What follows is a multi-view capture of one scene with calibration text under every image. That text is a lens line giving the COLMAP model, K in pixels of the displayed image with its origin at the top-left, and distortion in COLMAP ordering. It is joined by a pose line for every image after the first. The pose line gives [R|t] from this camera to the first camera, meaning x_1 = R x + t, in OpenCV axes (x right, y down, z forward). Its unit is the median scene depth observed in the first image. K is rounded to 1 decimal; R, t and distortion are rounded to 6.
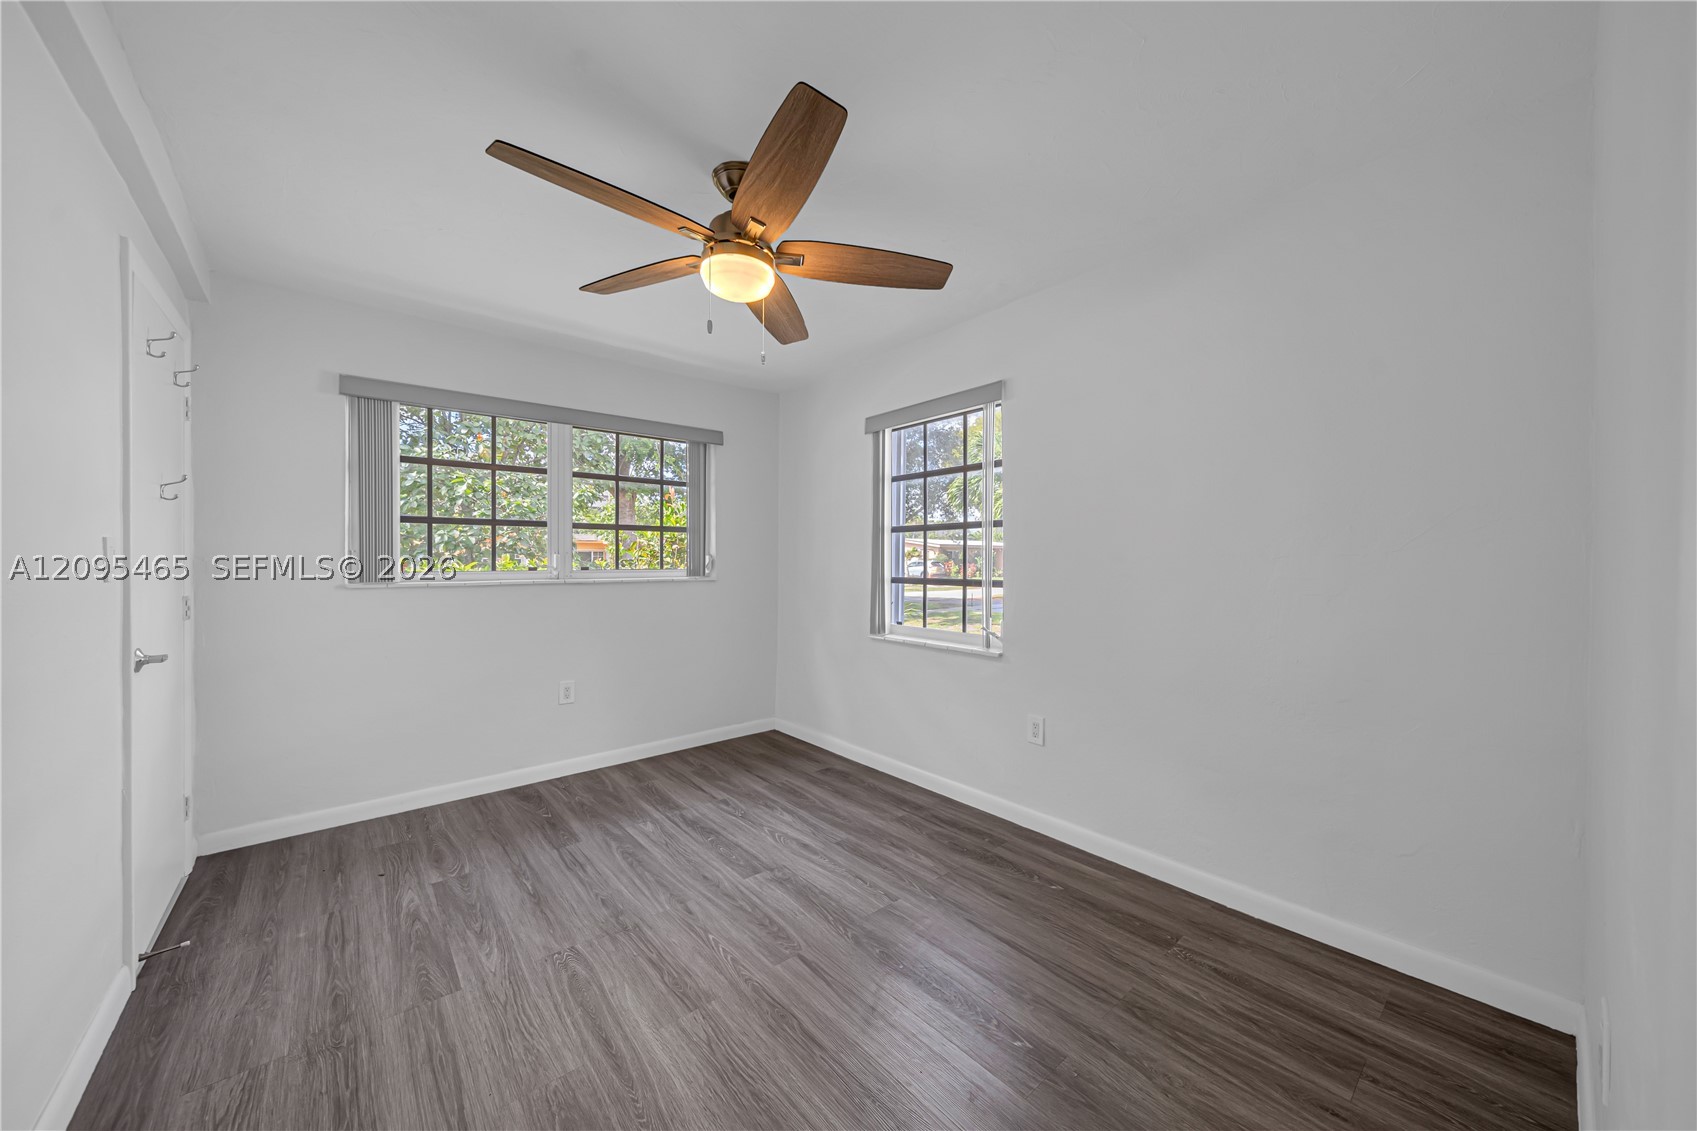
lens RADIAL K [[602.7, 0, 879.0], [0, 602.7, 564.0], [0, 0, 1]] dist [-0.002389, -0.000313]
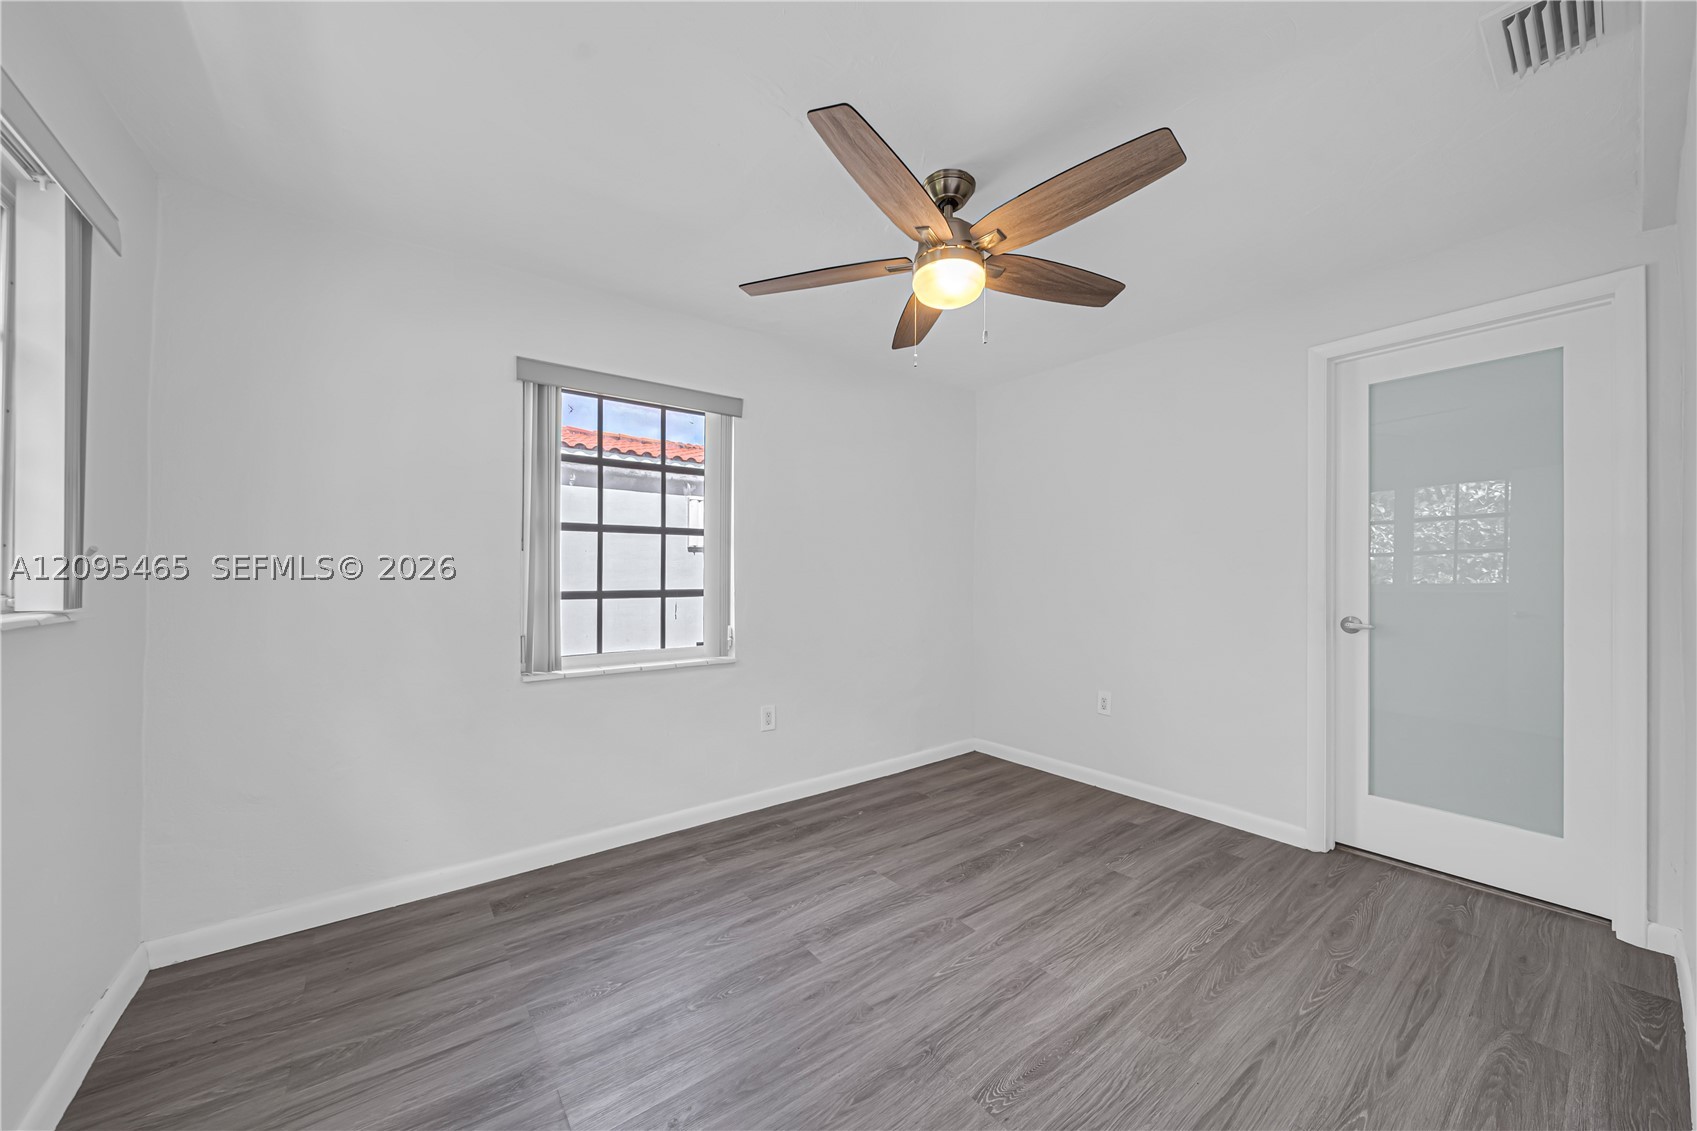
lens RADIAL K [[602.7, 0, 846.9], [0, 602.7, 574.1], [0, 0, 1]] dist [-0.002389, -0.000313]
pose [[0.080432, -0.000819, 0.996760, -0.982958], [0.007077, 0.999975, 0.000251, 0.004072], [-0.996735, 0.007034, 0.080435, 0.862786]]
